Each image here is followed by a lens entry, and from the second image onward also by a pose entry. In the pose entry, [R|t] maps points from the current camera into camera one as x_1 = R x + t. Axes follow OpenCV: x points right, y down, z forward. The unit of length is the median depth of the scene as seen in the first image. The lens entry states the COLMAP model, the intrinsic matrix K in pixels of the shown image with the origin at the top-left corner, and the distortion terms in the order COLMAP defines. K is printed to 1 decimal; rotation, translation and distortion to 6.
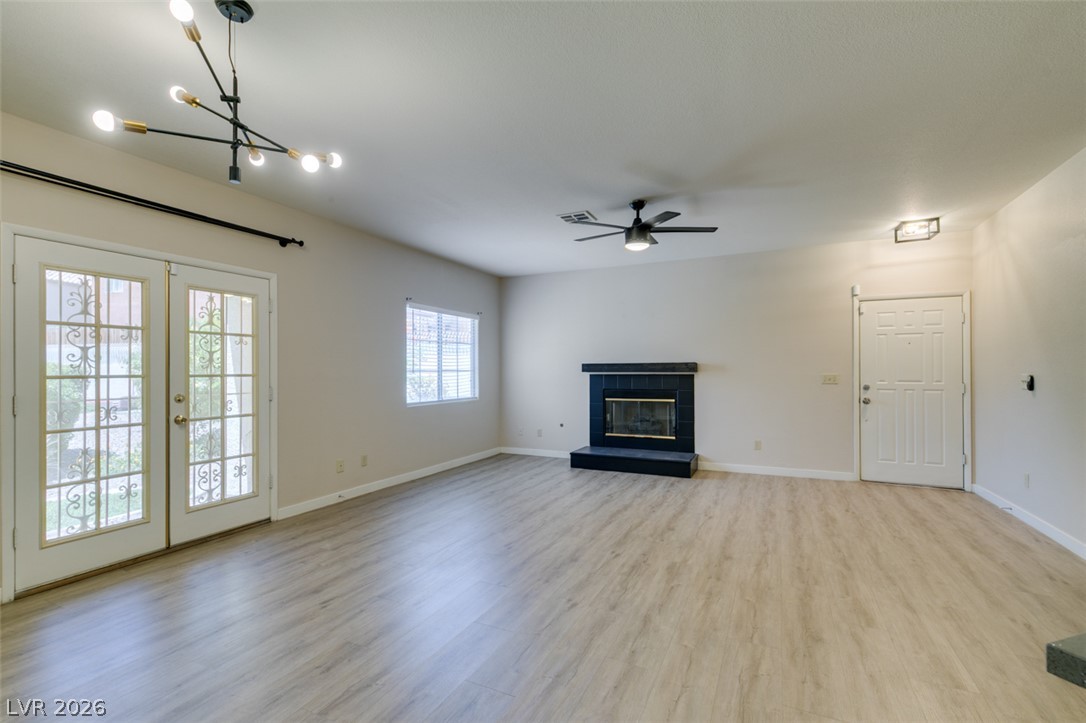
lens RADIAL K [[485.6, 0, 543.8], [0, 485.6, 368.4], [0, 0, 1]] dist [0.000666, -0.001004]
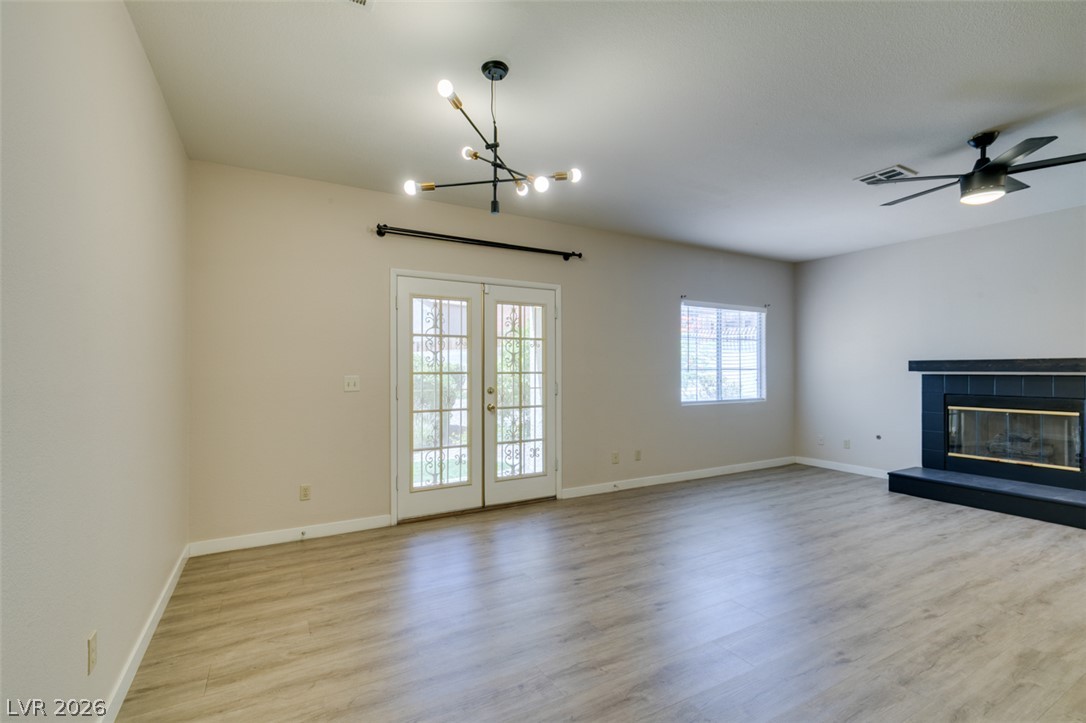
lens RADIAL K [[485.6, 0, 540.6], [0, 485.6, 366.8], [0, 0, 1]] dist [0.000666, -0.001004]
pose [[0.818408, -0.000801, -0.574636, 0.072681], [0.000939, 1.000000, -0.000057, -0.000050], [0.574636, -0.000492, 0.818409, 0.033861]]
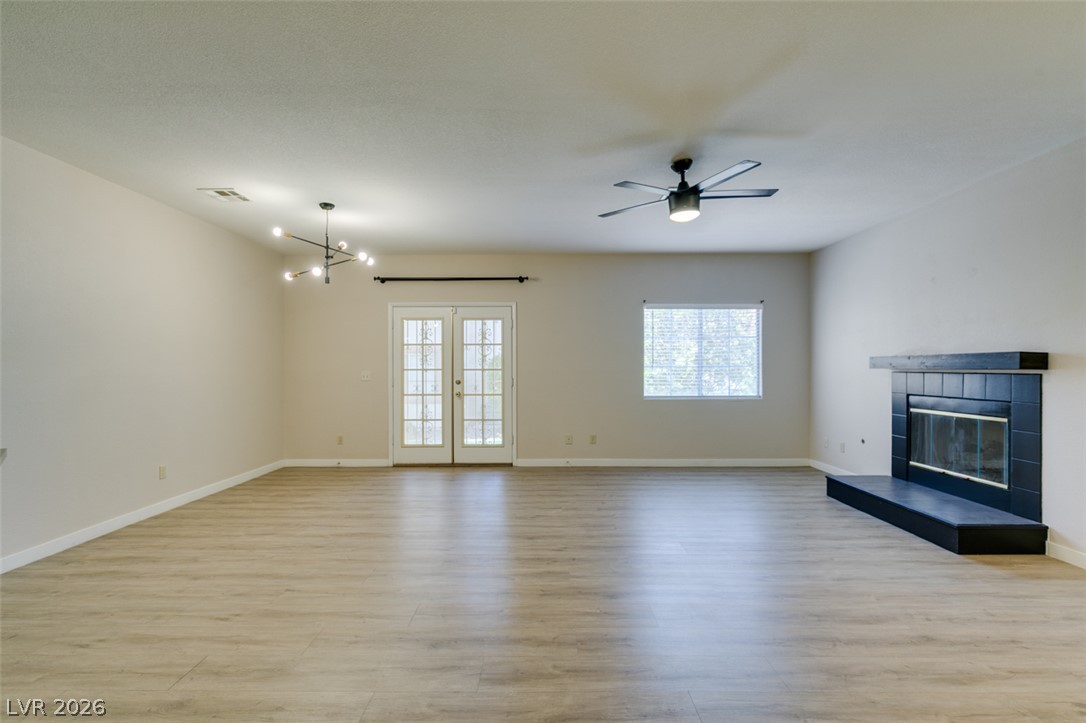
lens RADIAL K [[485.6, 0, 540.5], [0, 485.6, 367.5], [0, 0, 1]] dist [0.000666, -0.001004]
pose [[0.427653, 0.003102, -0.903938, 0.866827], [0.005674, 0.999965, 0.006116, -0.001516], [0.903925, -0.007744, 0.427620, 0.442101]]
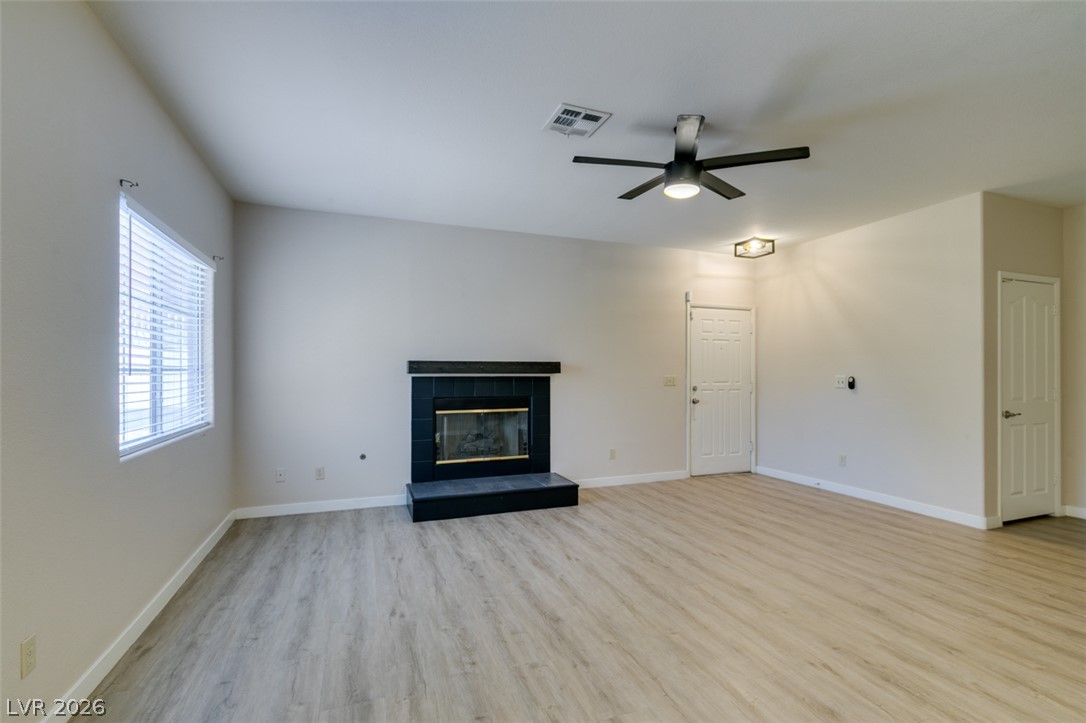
lens RADIAL K [[485.6, 0, 542.7], [0, 485.6, 371.9], [0, 0, 1]] dist [0.000666, -0.001004]
pose [[0.691084, 0.004597, 0.722760, -0.460159], [-0.008812, 0.999959, 0.002065, 0.004914], [-0.722721, -0.007796, 0.691096, 0.691294]]
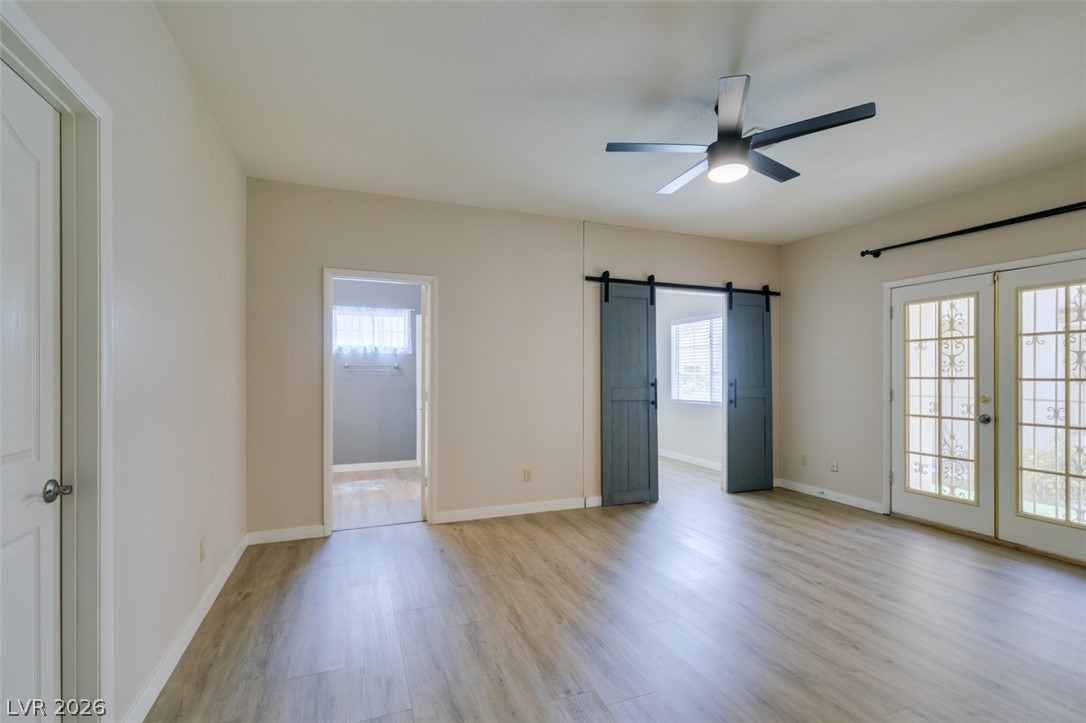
lens RADIAL K [[485.6, 0, 535.9], [0, 485.6, 369.4], [0, 0, 1]] dist [0.000666, -0.001004]
pose [[-0.686237, -0.003171, -0.727371, 0.602659], [0.004471, 0.999953, -0.008578, -0.000312], [0.727364, -0.009139, -0.686191, 0.851259]]
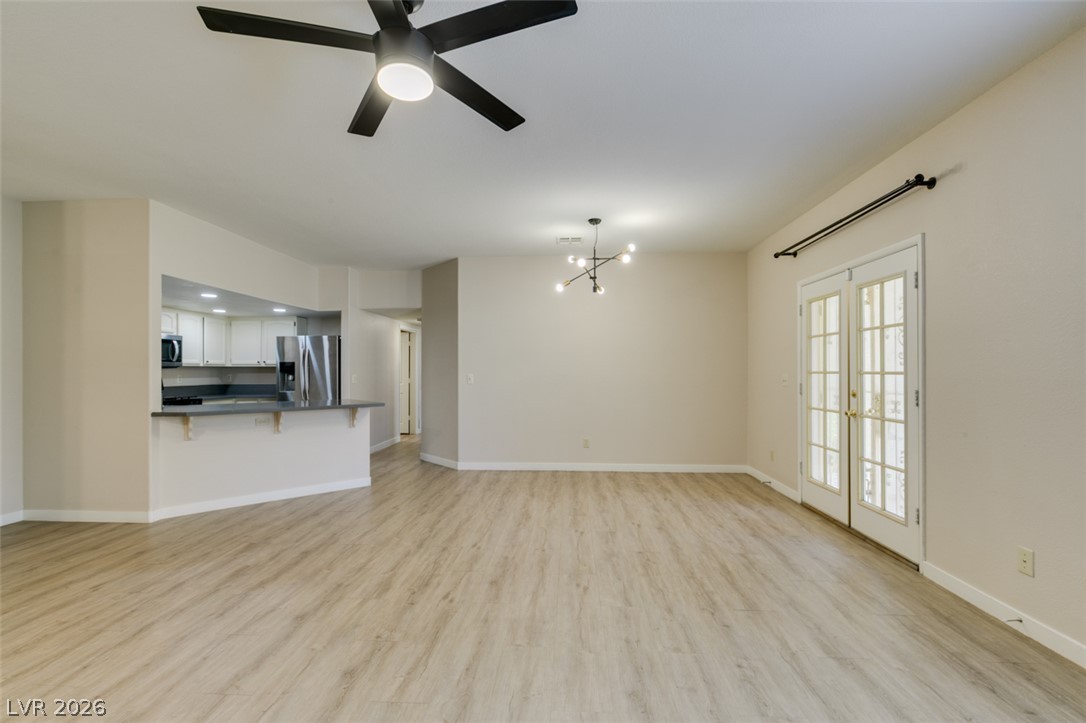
lens RADIAL K [[485.6, 0, 542.0], [0, 485.6, 368.1], [0, 0, 1]] dist [0.000666, -0.001004]
pose [[-0.925598, 0.004844, -0.378478, 0.255774], [0.008923, 0.999919, -0.009025, 0.007280], [0.378404, -0.011731, -0.925566, 1.506645]]
